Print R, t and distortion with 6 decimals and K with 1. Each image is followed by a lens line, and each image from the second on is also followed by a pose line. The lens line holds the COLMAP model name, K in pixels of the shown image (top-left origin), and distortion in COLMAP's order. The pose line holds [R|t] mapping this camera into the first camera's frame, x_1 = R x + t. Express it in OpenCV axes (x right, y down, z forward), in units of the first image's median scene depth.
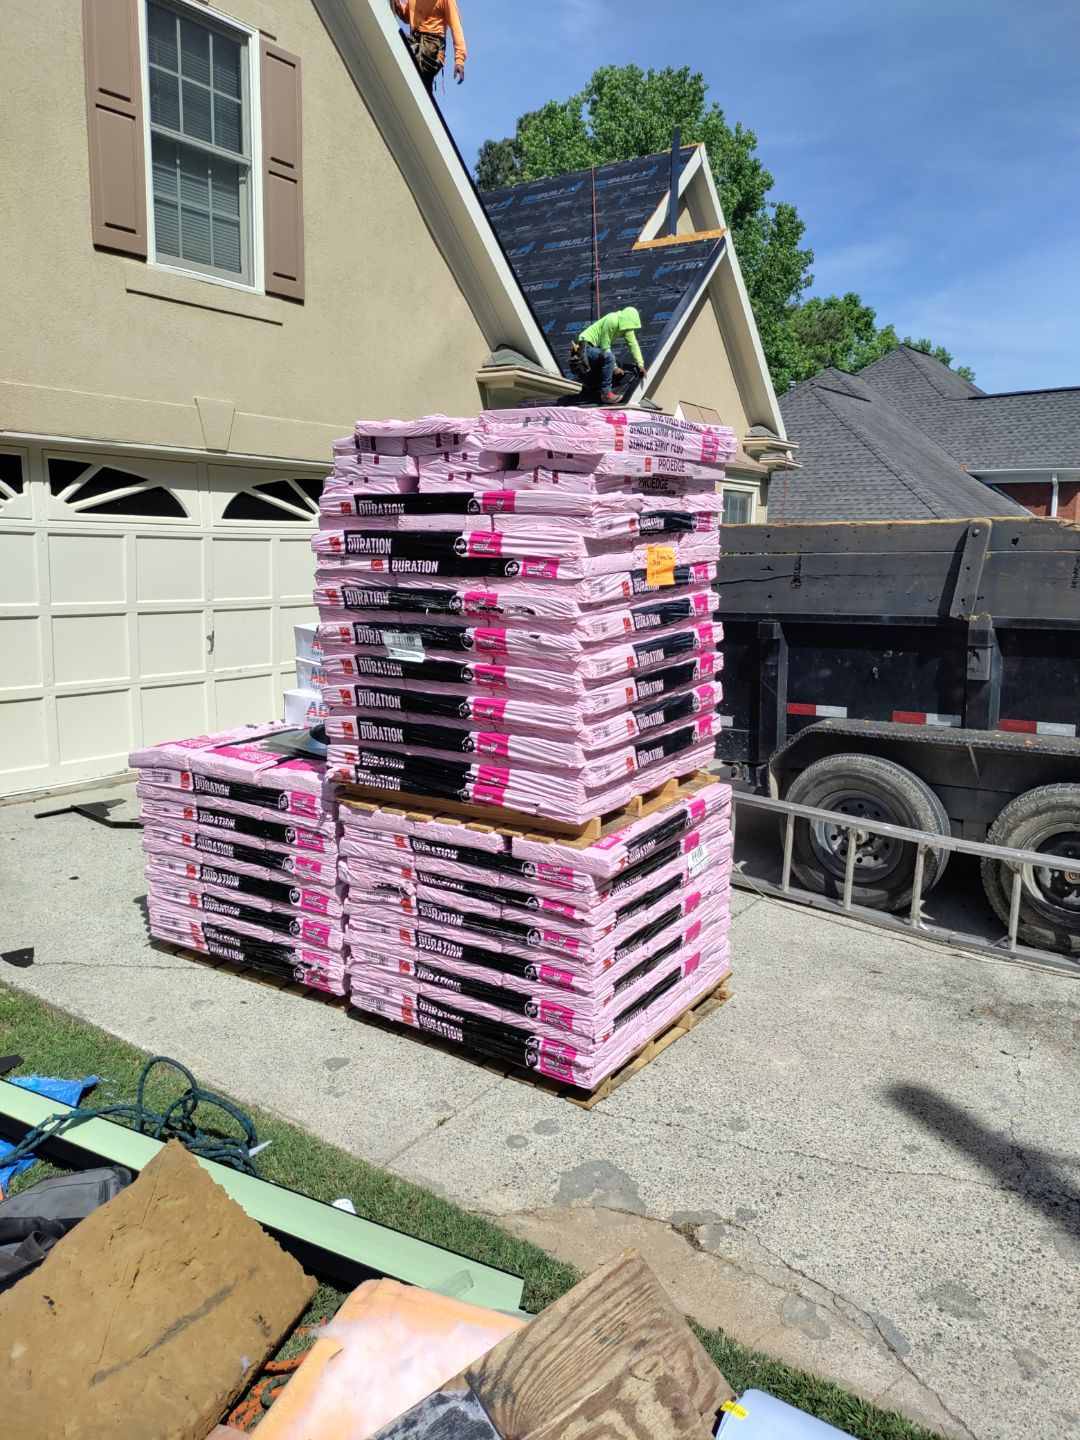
lens RADIAL K [[1057.8, 0, 544.8], [0, 1057.8, 709.3], [0, 0, 1]] dist [0.029182, -0.044558]
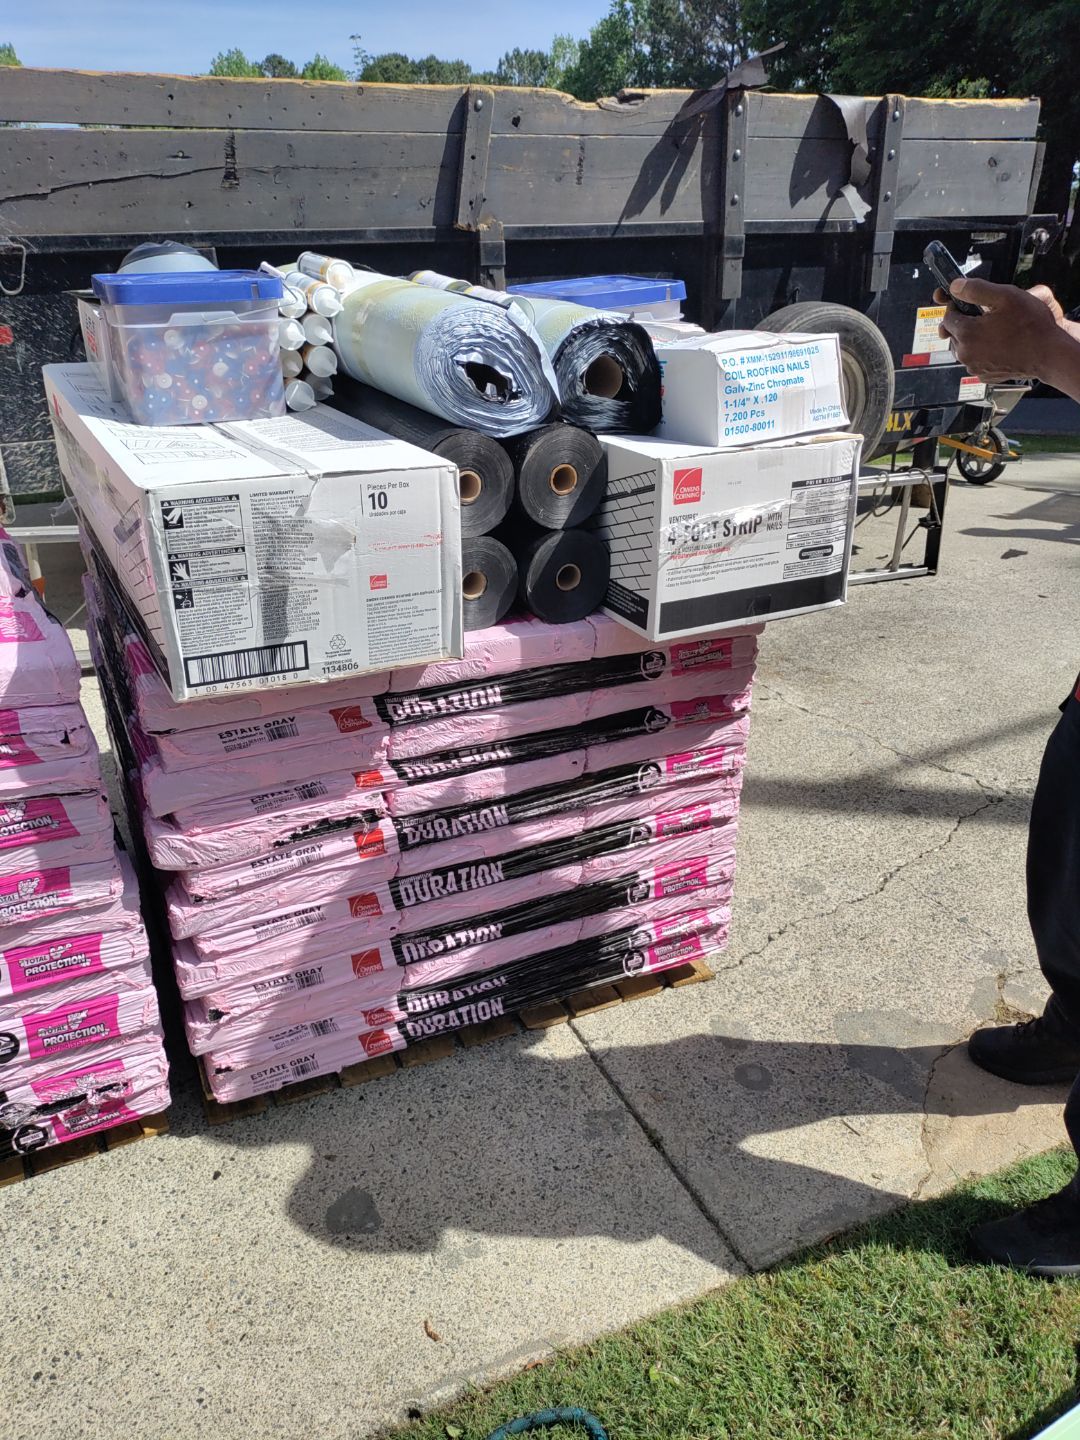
lens RADIAL K [[1057.8, 0, 552.1], [0, 1057.8, 714.2], [0, 0, 1]] dist [0.029182, -0.044558]
pose [[0.505690, -0.361068, 0.783523, -0.430518], [0.136994, 0.930290, 0.340285, -0.014128], [-0.851769, -0.064740, 0.519902, 0.690473]]
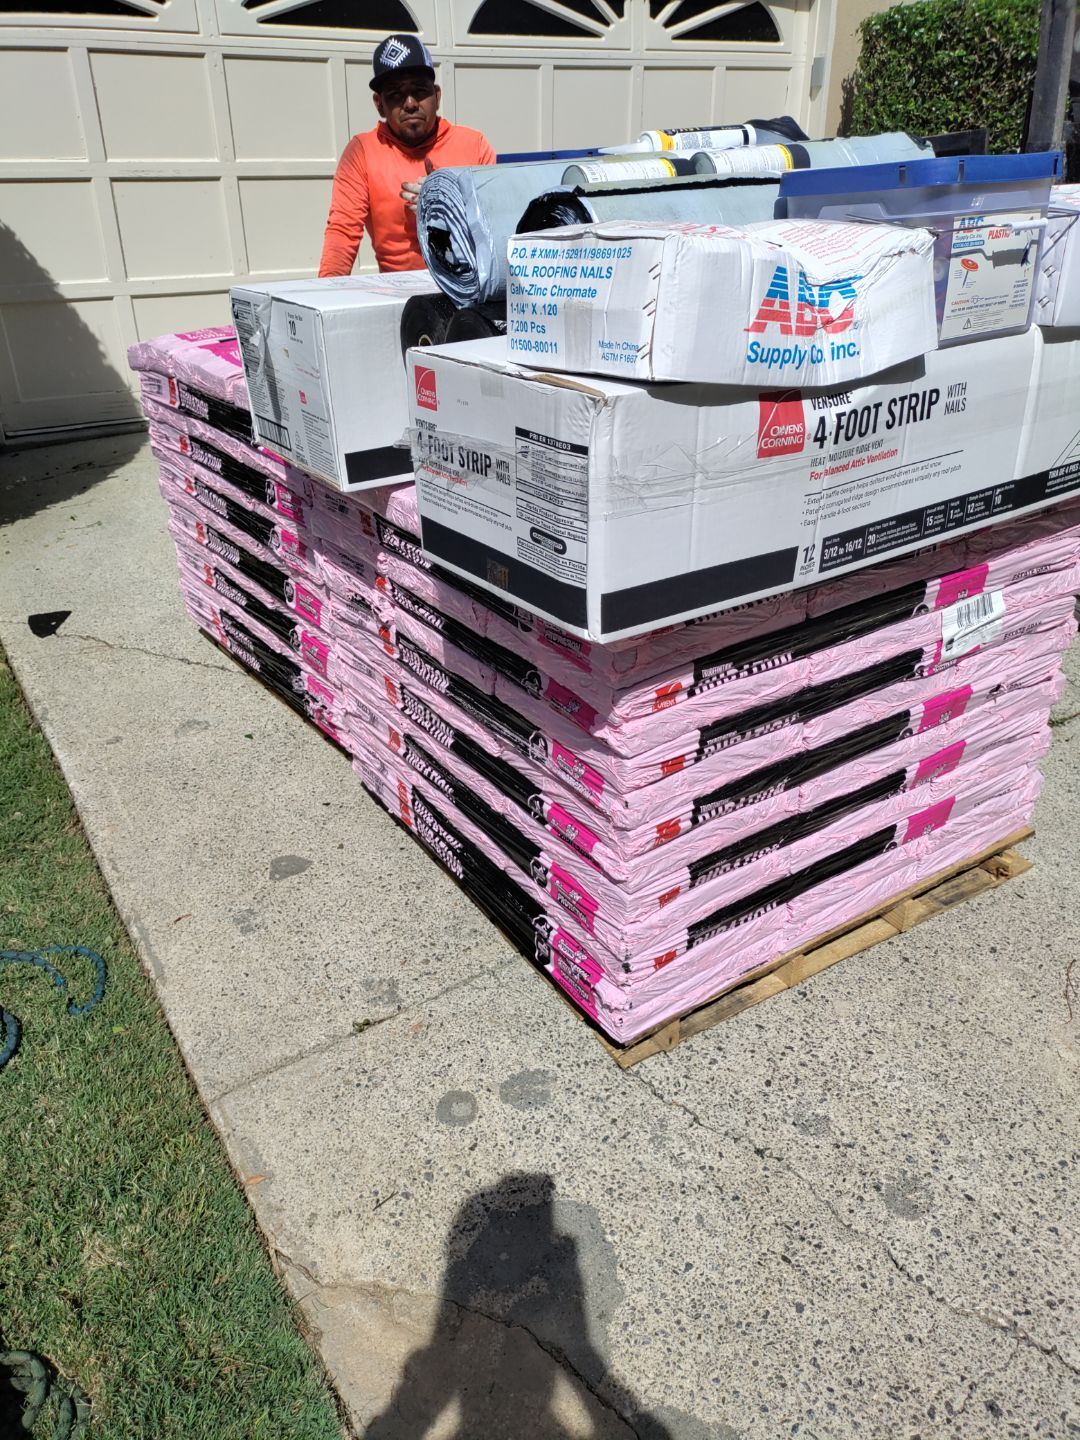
lens RADIAL K [[1057.8, 0, 532.6], [0, 1057.8, 727.9], [0, 0, 1]] dist [0.029182, -0.044558]
pose [[0.916710, 0.166290, -0.363304, 0.150675], [-0.037167, 0.940825, 0.336850, 0.037863], [0.397820, -0.295291, 0.868644, 0.527808]]
